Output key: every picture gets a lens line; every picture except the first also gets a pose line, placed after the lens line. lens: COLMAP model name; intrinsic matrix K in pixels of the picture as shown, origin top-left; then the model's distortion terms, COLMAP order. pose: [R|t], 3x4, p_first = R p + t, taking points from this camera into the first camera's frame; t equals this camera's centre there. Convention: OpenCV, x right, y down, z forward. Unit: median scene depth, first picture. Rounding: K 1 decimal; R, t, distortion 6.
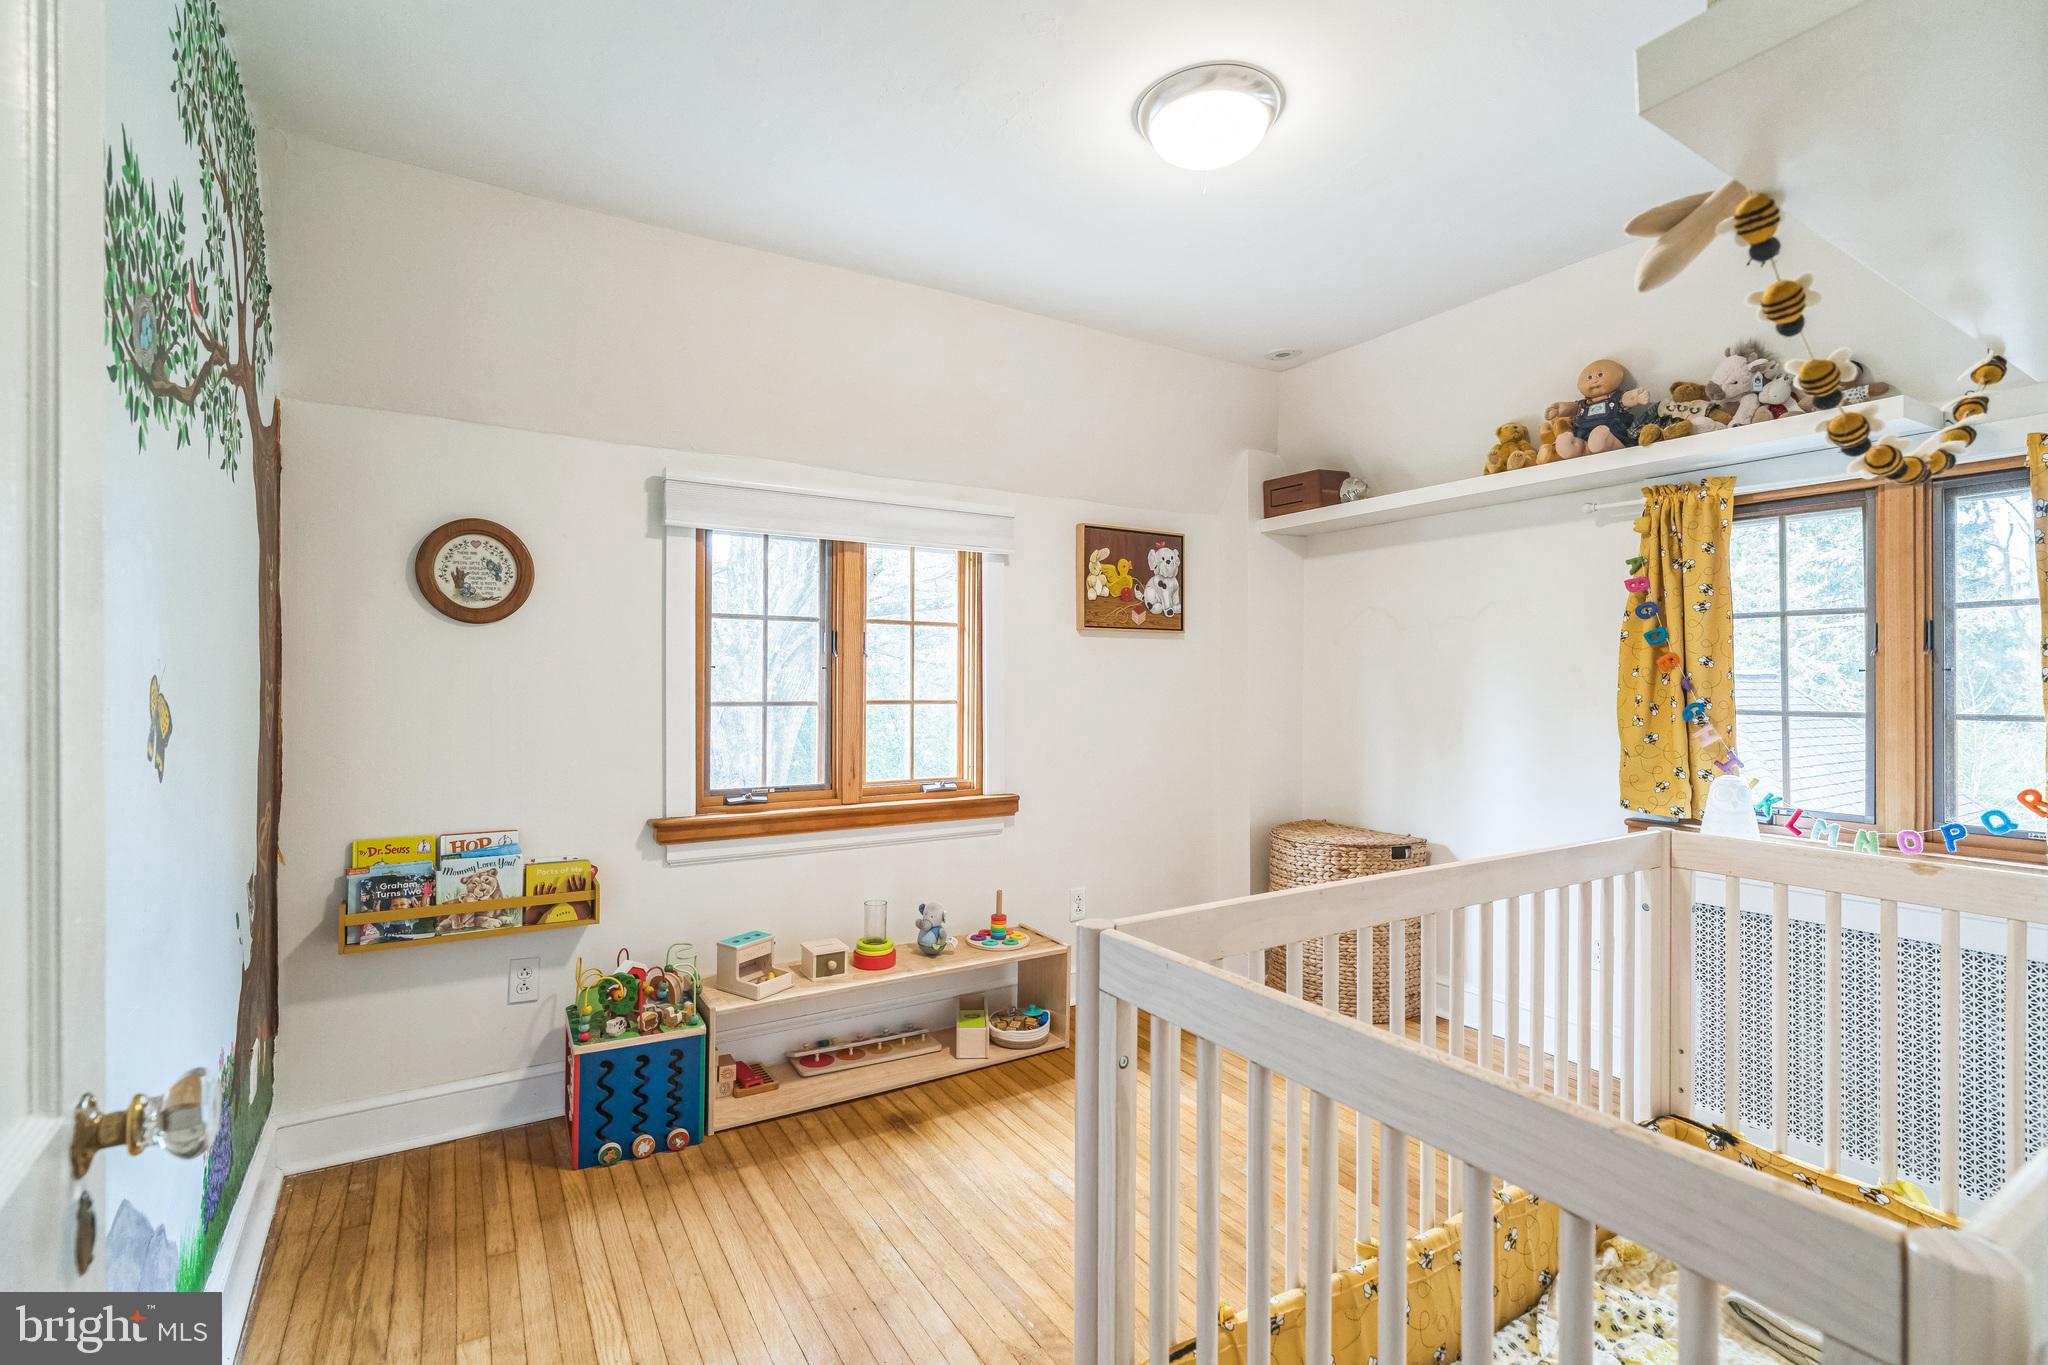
lens RADIAL K [[943.4, 0, 1018.2], [0, 943.4, 687.7], [0, 0, 1]] dist [-0.009368, 0.004612]
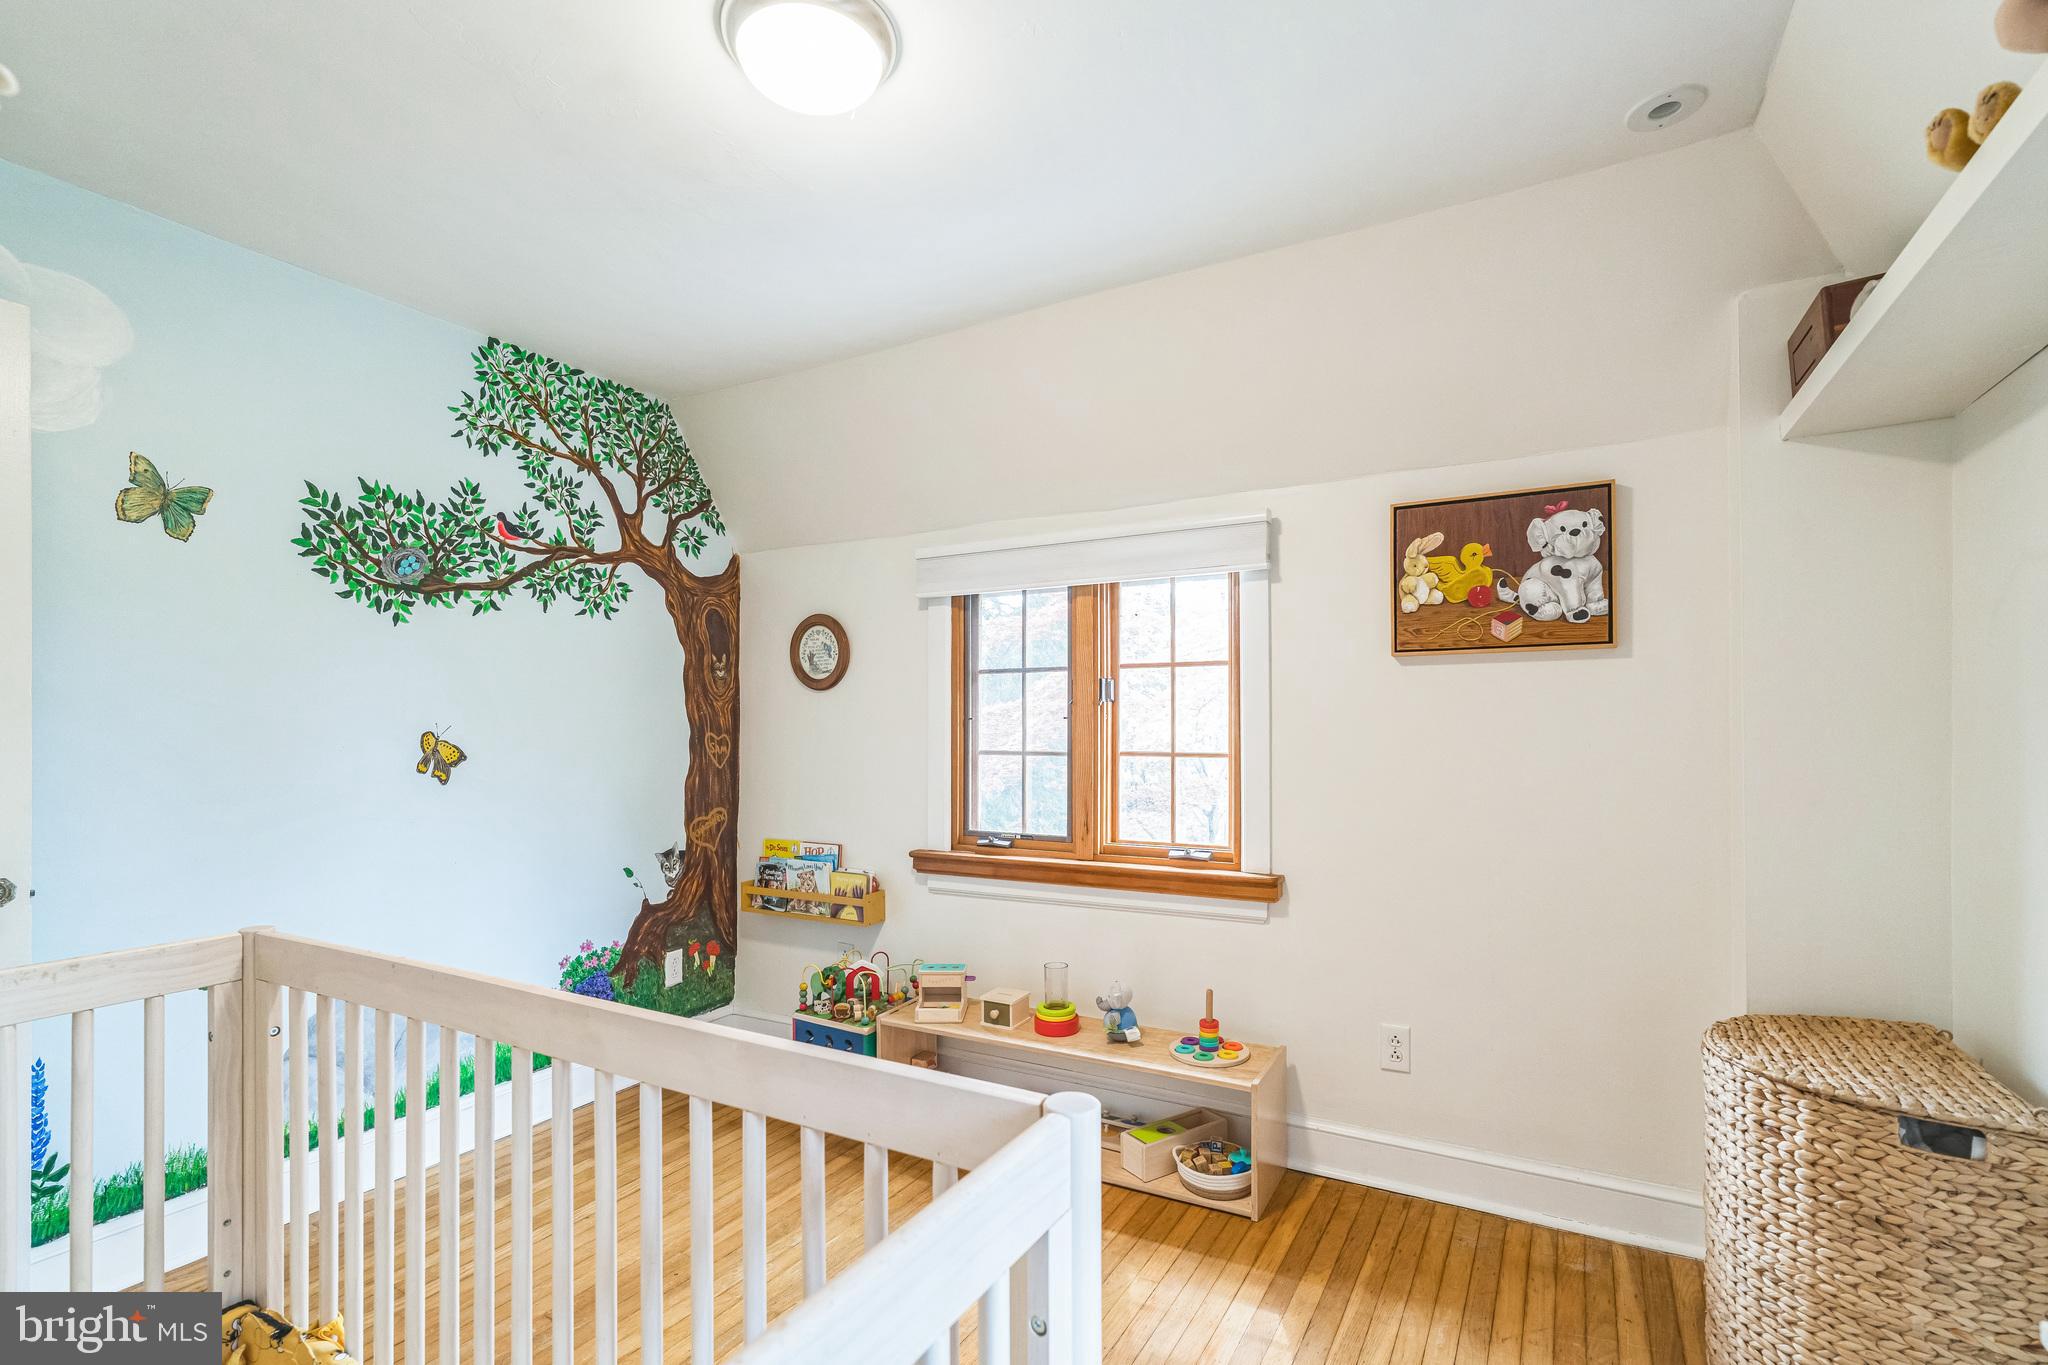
lens RADIAL K [[943.4, 0, 1039.6], [0, 943.4, 721.7], [0, 0, 1]] dist [-0.009368, 0.004612]
pose [[0.488731, -0.009589, -0.872382, 0.615052], [0.000029, 0.999940, -0.010975, -0.005794], [0.872434, 0.005338, 0.488702, 0.480019]]
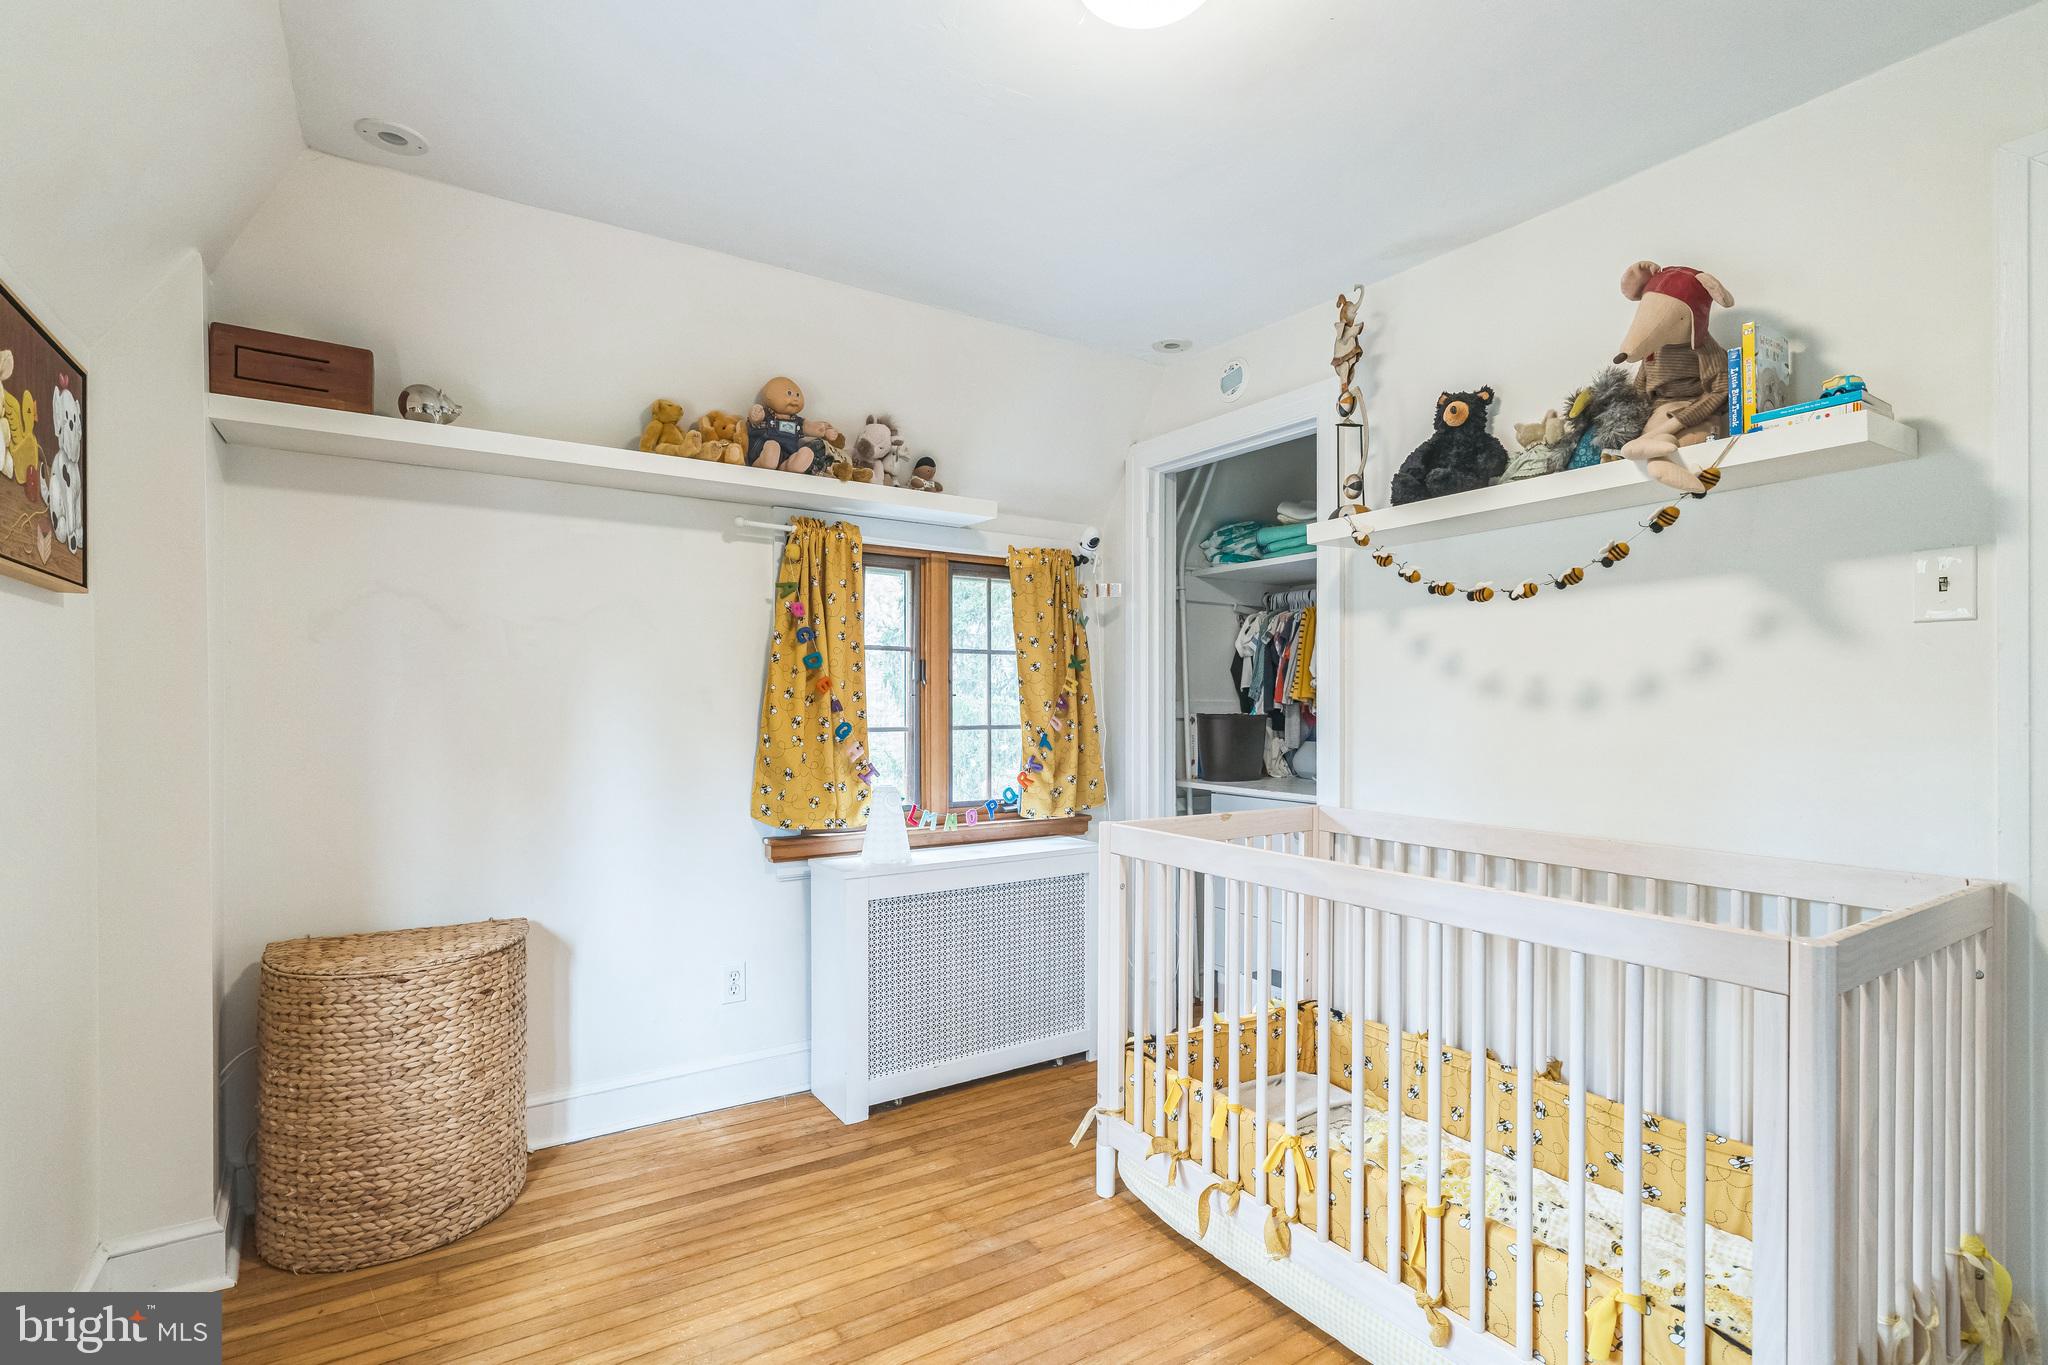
lens RADIAL K [[943.4, 0, 1014.4], [0, 943.4, 695.3], [0, 0, 1]] dist [-0.009368, 0.004612]
pose [[-0.029142, 0.001513, 0.999574, -0.334536], [-0.001999, 0.999997, -0.001572, -0.012283], [-0.999573, -0.002043, -0.029139, 0.692043]]
